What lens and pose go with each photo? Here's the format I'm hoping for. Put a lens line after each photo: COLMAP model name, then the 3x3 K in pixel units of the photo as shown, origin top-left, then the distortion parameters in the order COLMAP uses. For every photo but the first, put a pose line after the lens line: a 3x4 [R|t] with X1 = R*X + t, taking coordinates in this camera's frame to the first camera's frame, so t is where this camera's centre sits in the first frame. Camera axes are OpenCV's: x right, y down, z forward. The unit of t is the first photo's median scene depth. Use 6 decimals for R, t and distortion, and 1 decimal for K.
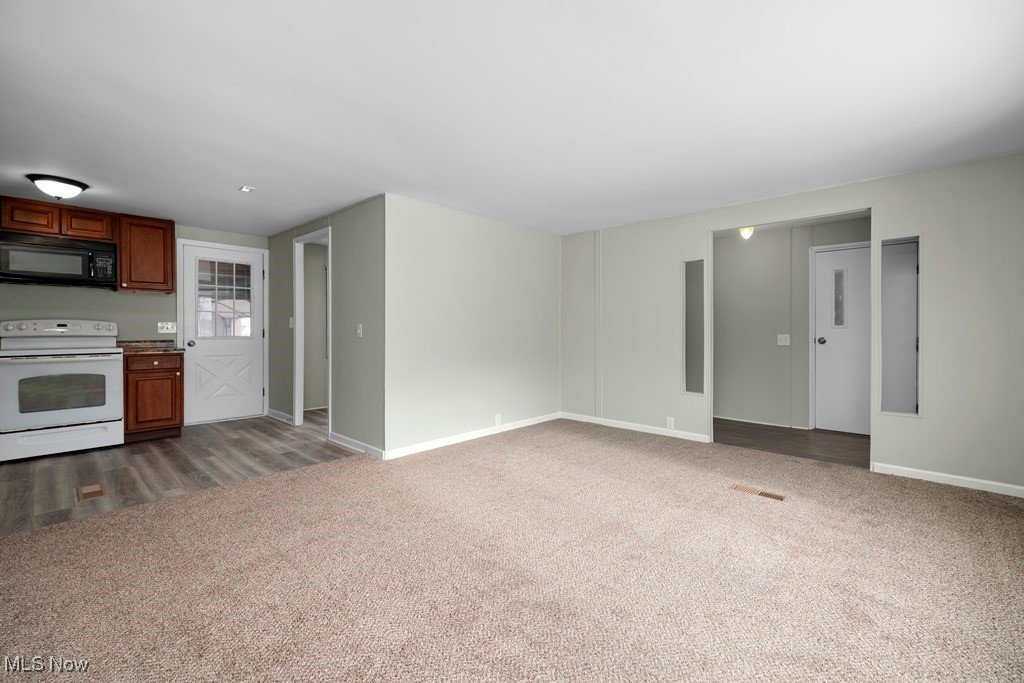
lens RADIAL K [[425.0, 0, 501.3], [0, 425.0, 332.5], [0, 0, 1]] dist [0.005965, 0.000291]
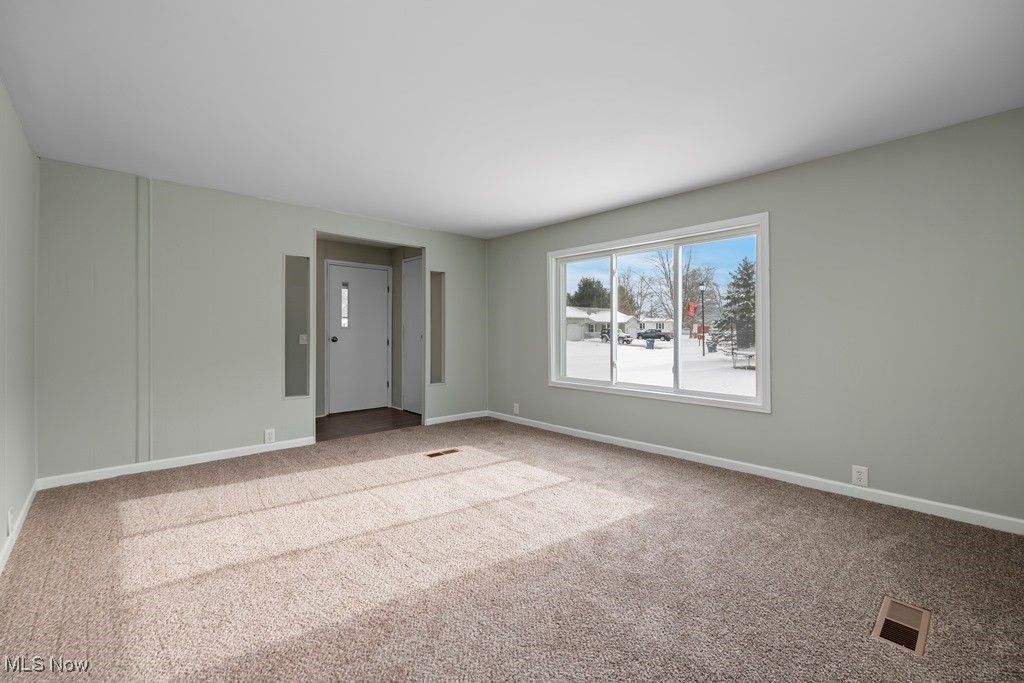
lens RADIAL K [[425.0, 0, 522.5], [0, 425.0, 337.5], [0, 0, 1]] dist [0.005965, 0.000291]
pose [[0.077159, -0.013194, 0.996932, -0.461525], [0.005582, 0.999902, 0.012802, 0.001808], [-0.997003, 0.004577, 0.077225, 0.438586]]
